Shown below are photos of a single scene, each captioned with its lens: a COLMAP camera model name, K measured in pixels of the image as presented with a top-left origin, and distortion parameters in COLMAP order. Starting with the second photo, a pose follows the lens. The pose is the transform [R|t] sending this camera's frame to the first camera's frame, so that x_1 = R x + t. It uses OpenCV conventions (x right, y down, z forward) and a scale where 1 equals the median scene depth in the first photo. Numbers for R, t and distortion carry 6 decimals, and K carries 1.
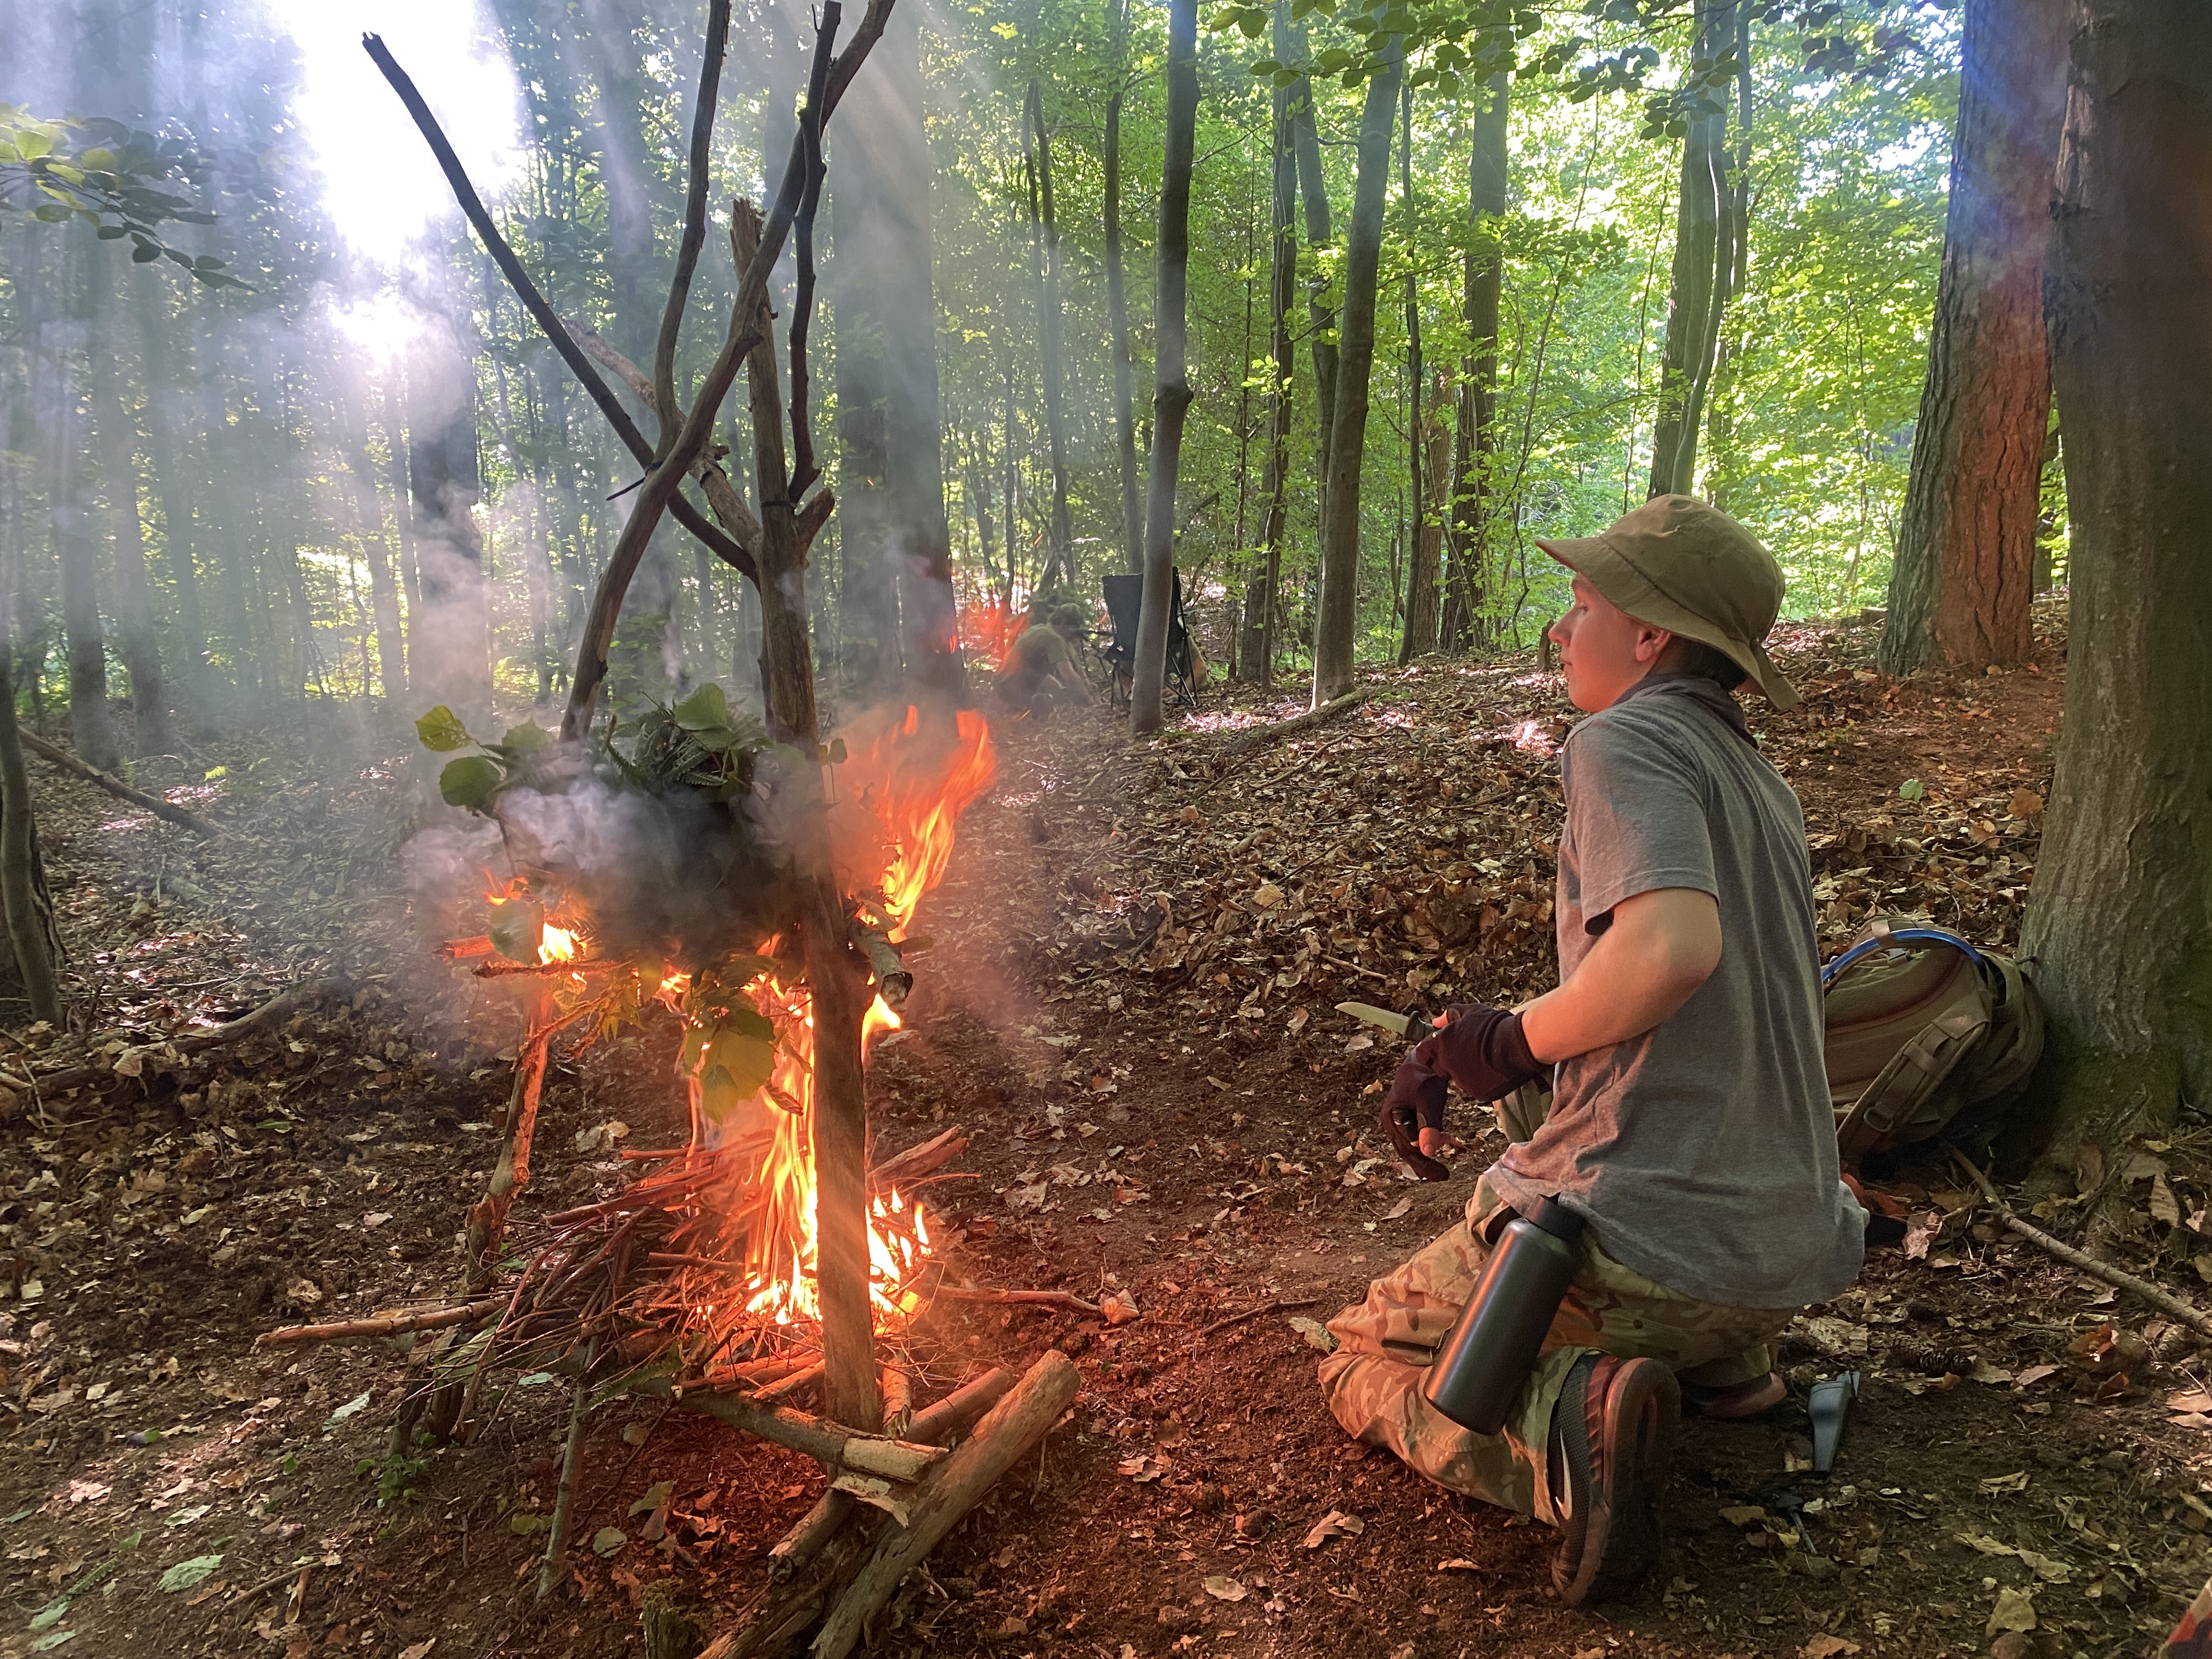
lens RADIAL K [[1716.3, 0, 1103.3], [0, 1716.3, 816.7], [0, 0, 1]] dist [0.049150, -0.036013]
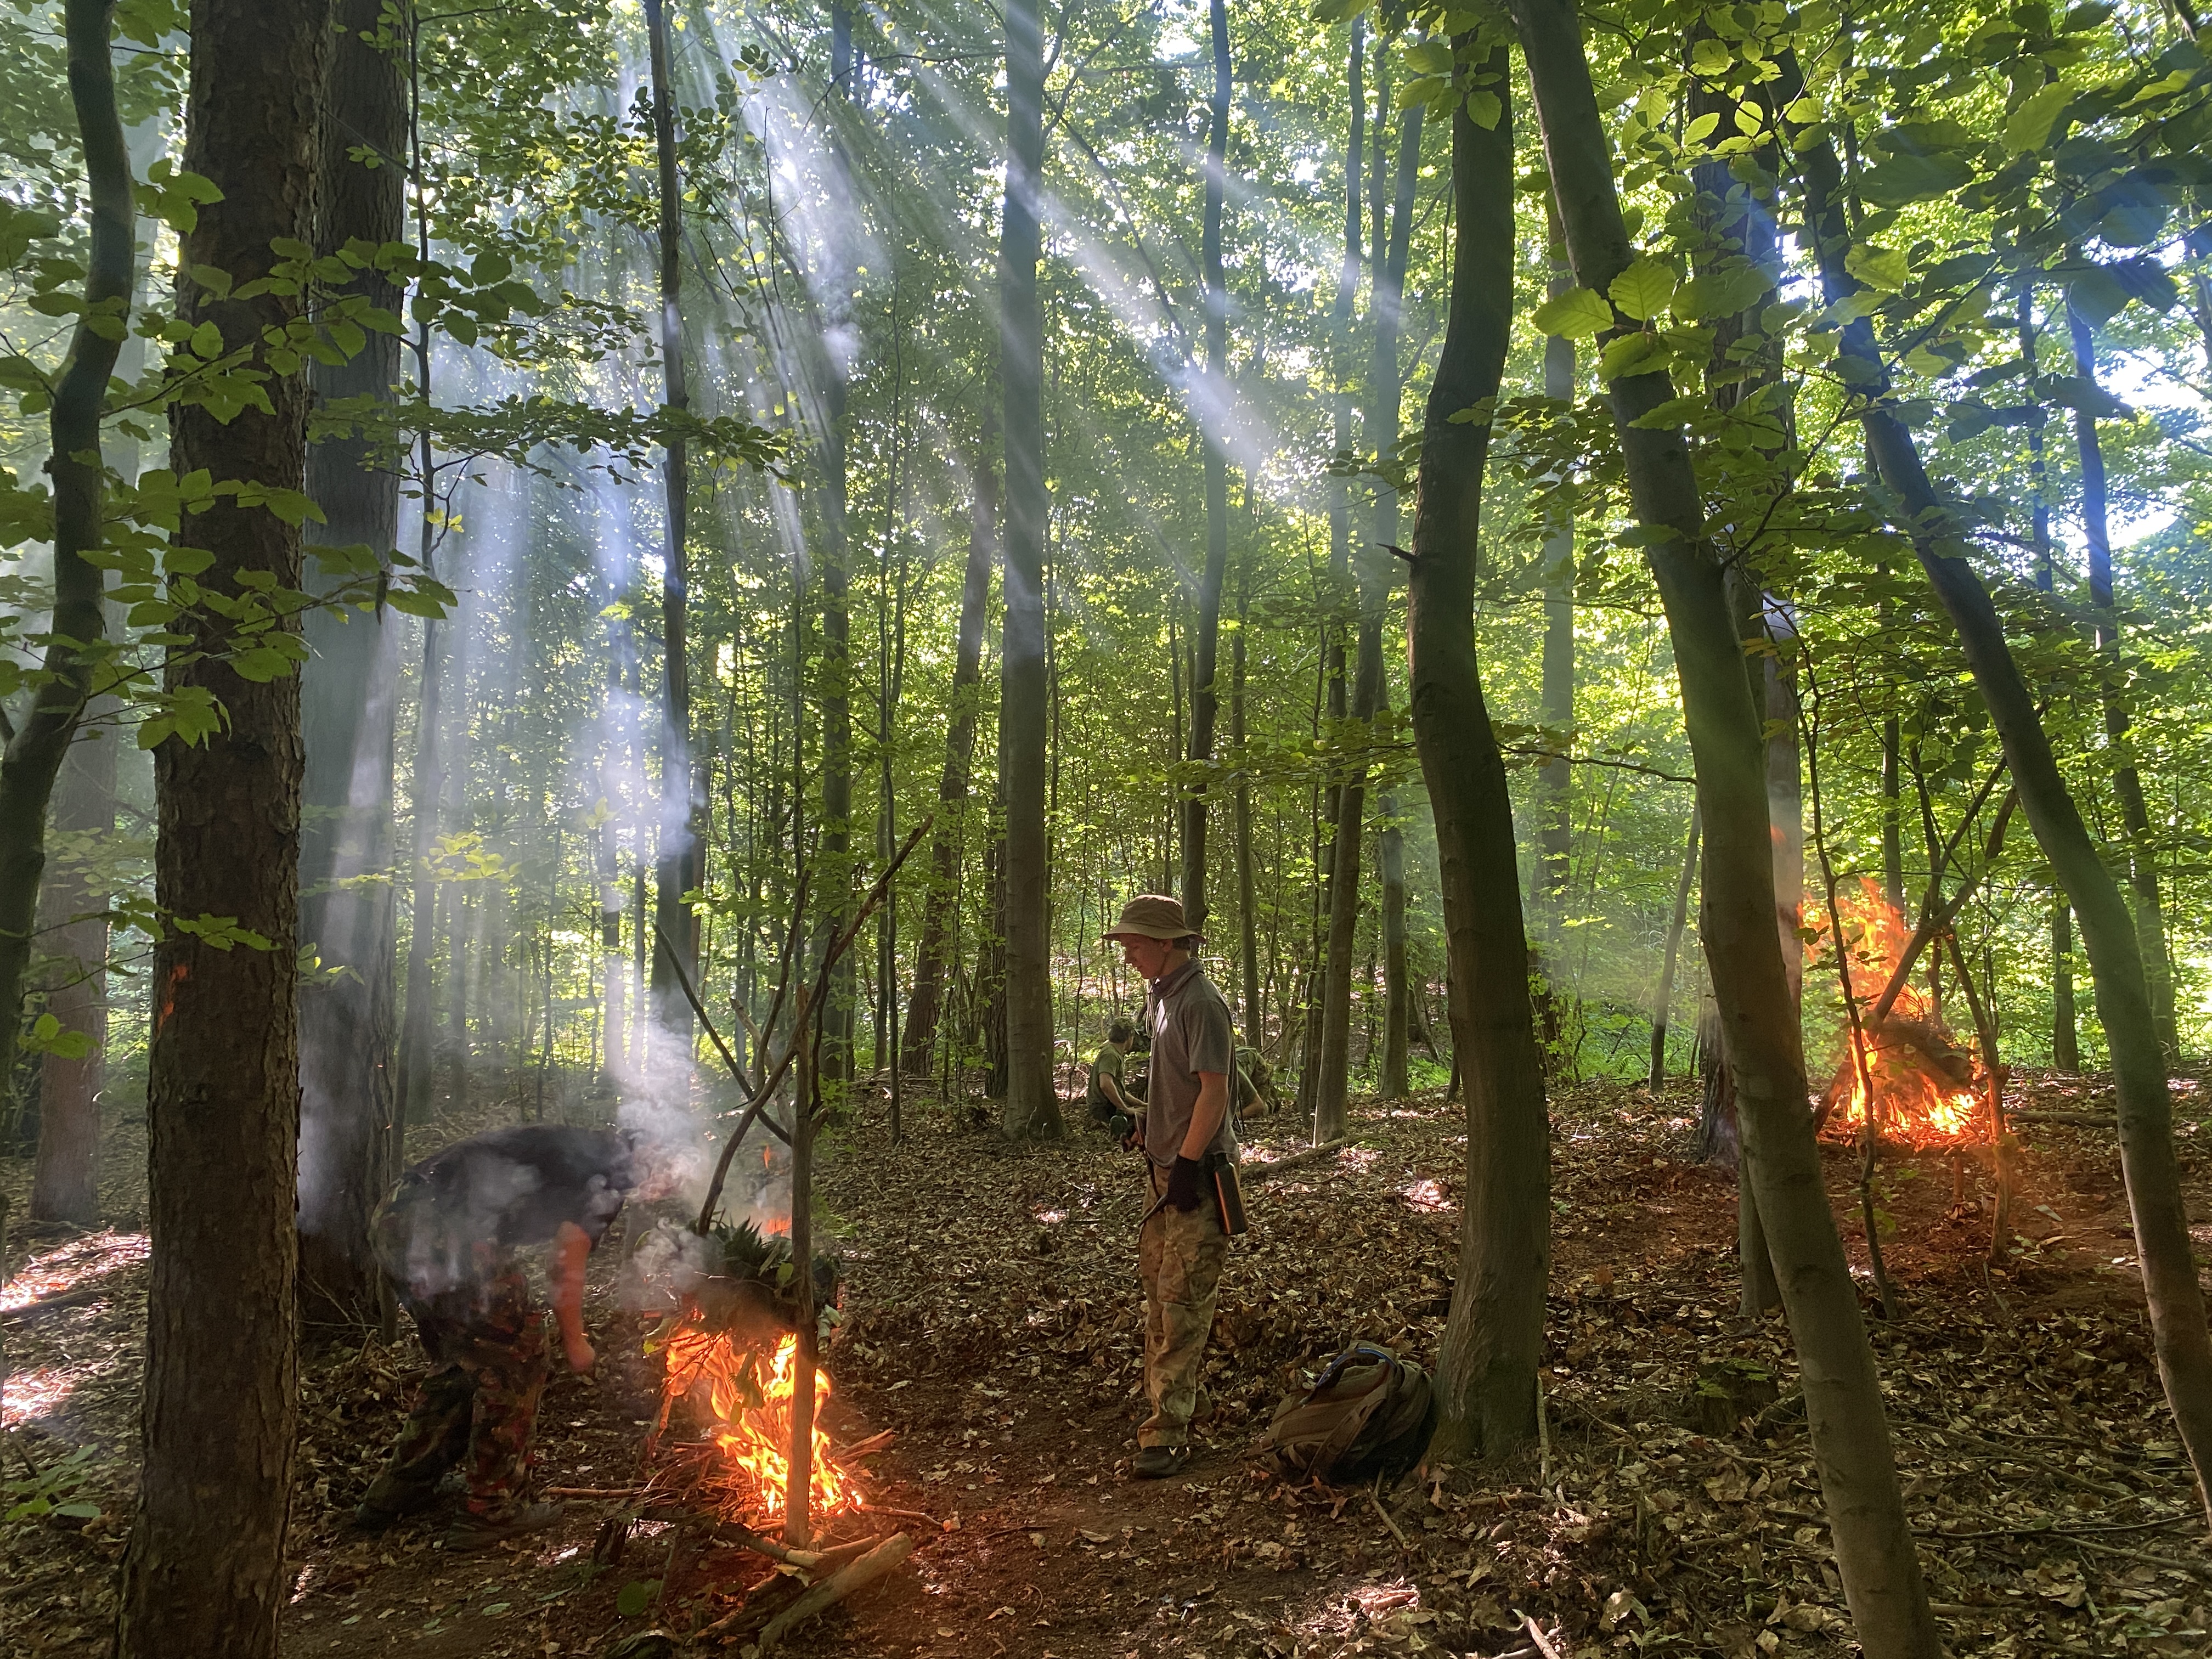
lens RADIAL K [[1716.3, 0, 1089.3], [0, 1716.3, 809.8], [0, 0, 1]] dist [0.049150, -0.036013]
pose [[0.992098, 0.027028, -0.122520, 0.279750], [-0.053223, 0.974966, -0.215890, -0.066105], [0.113618, 0.220705, 0.968700, -0.773460]]
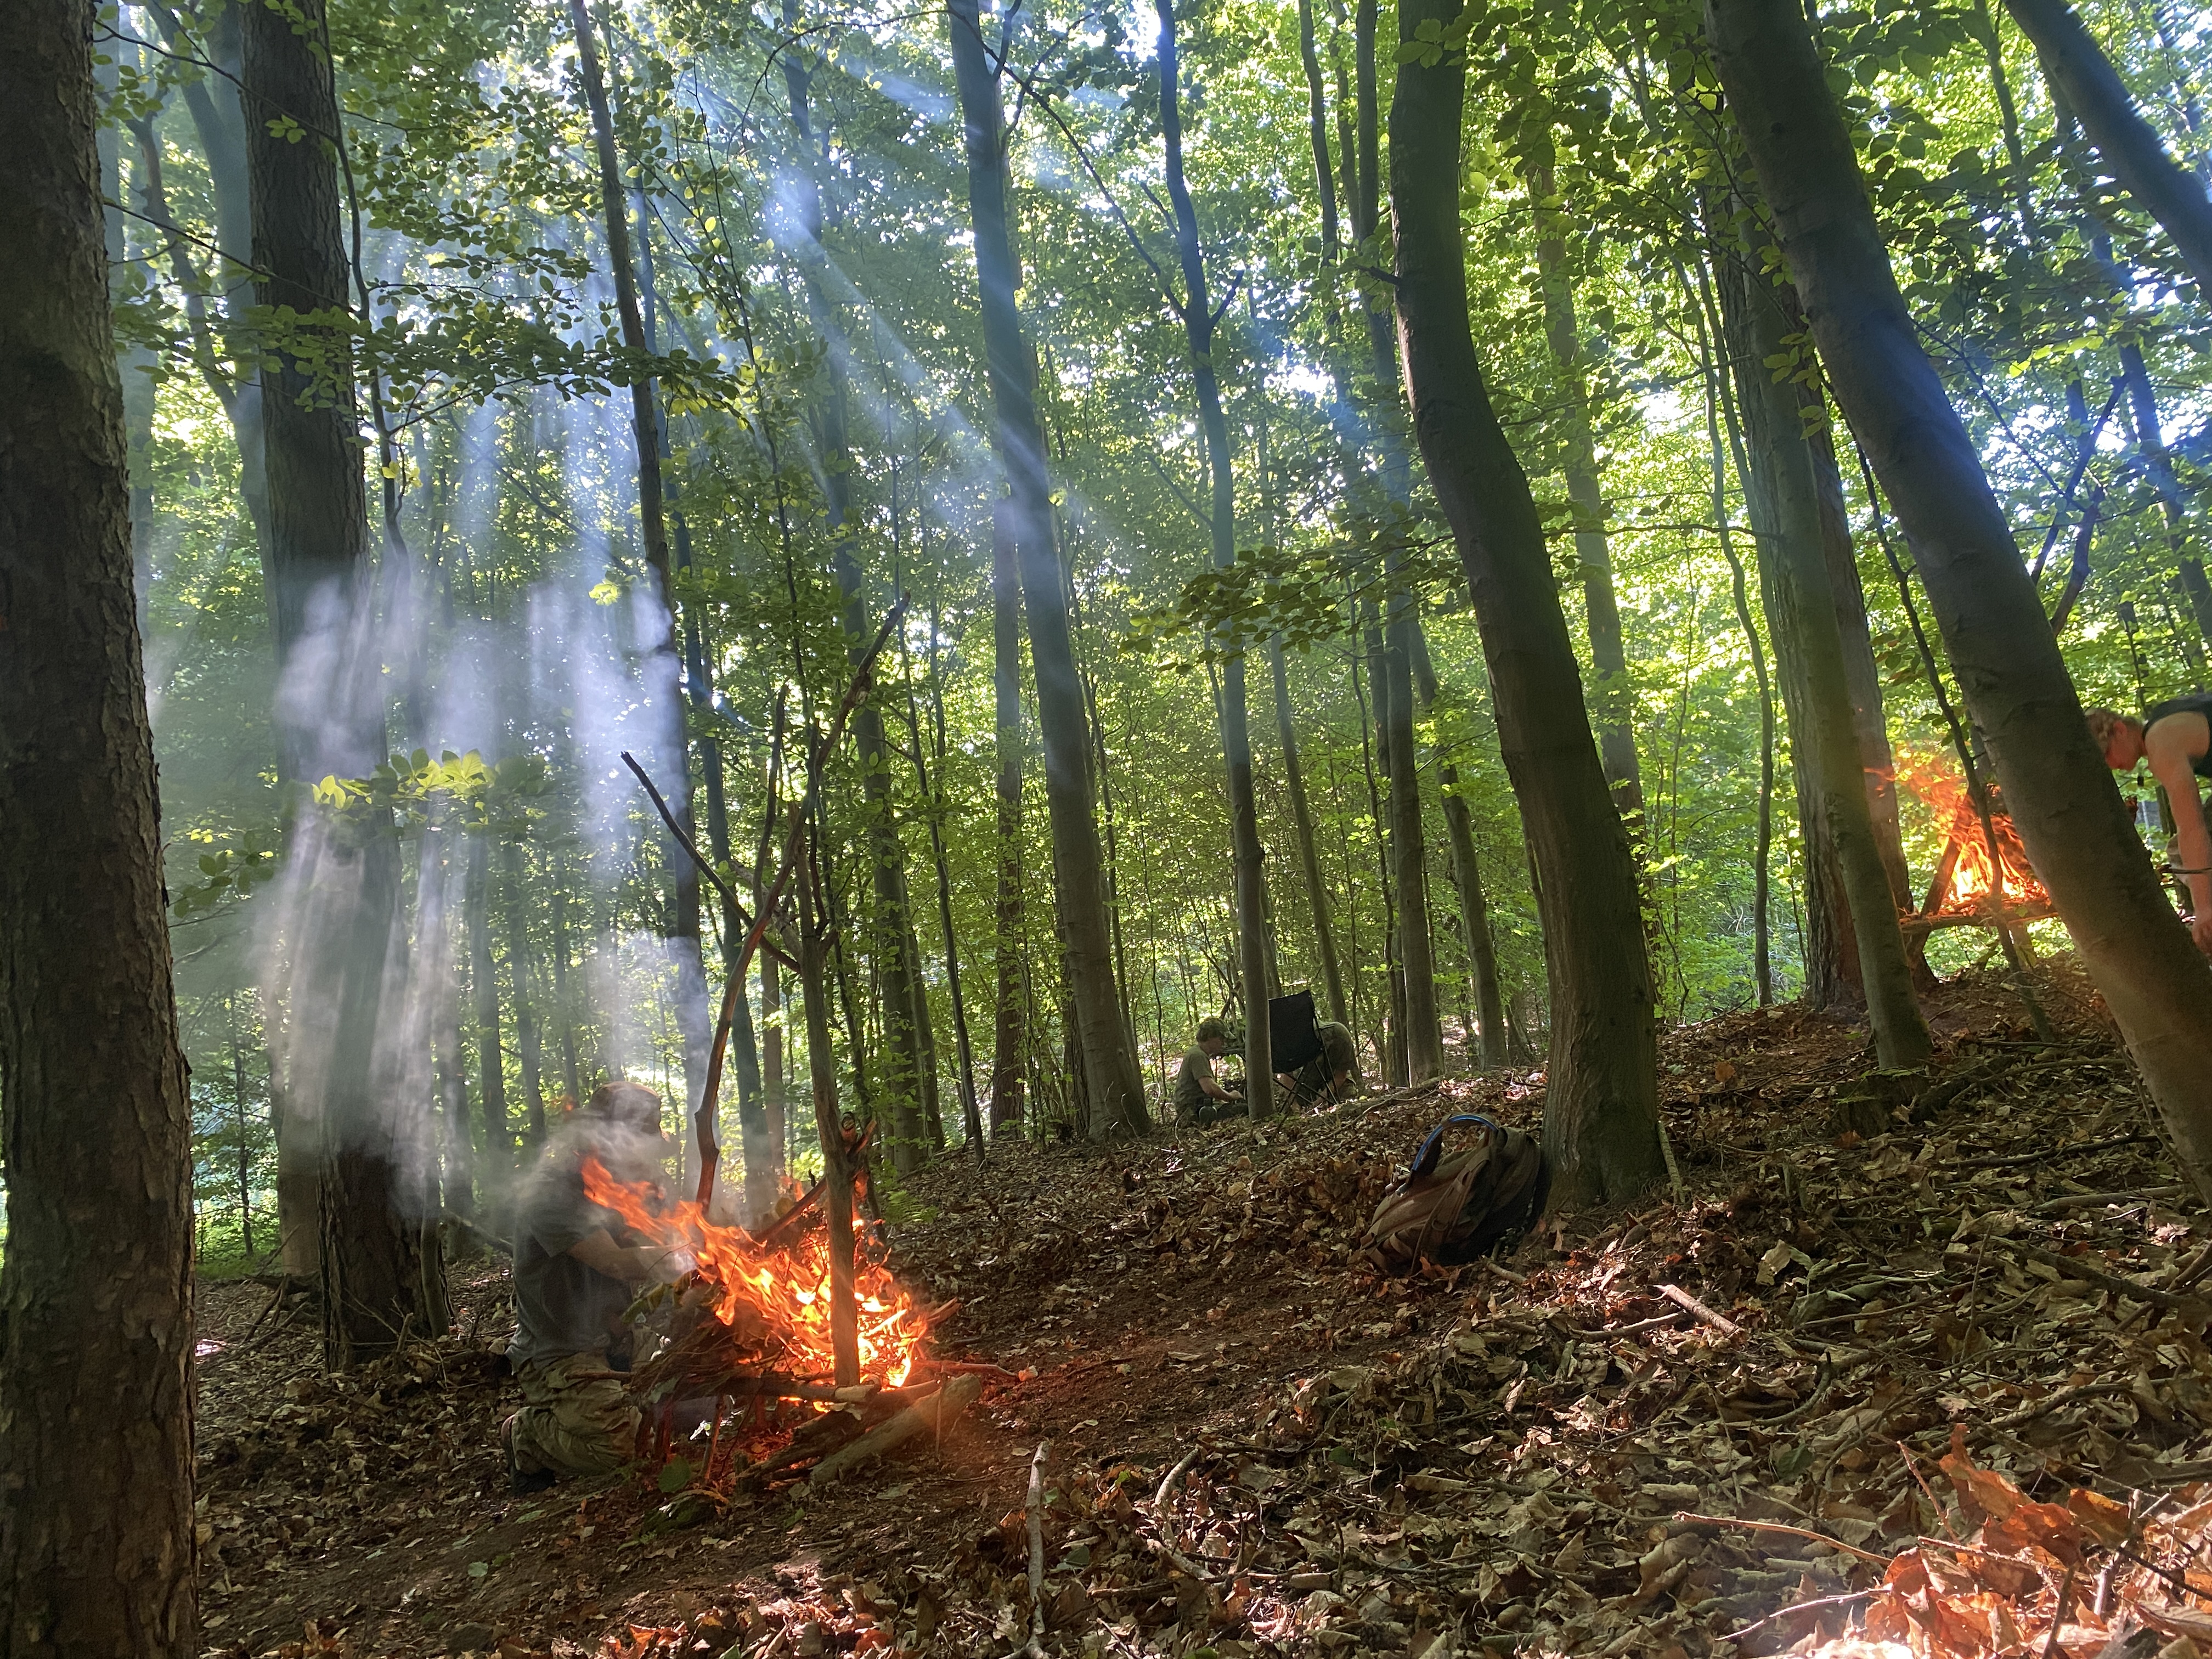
lens RADIAL K [[1716.3, 0, 1104.9], [0, 1716.3, 812.4], [0, 0, 1]] dist [0.049150, -0.036013]
pose [[0.982056, -0.112626, -0.151264, 0.303566], [0.067285, 0.958550, -0.276865, 0.168342], [0.176176, 0.261719, 0.948929, -0.578996]]
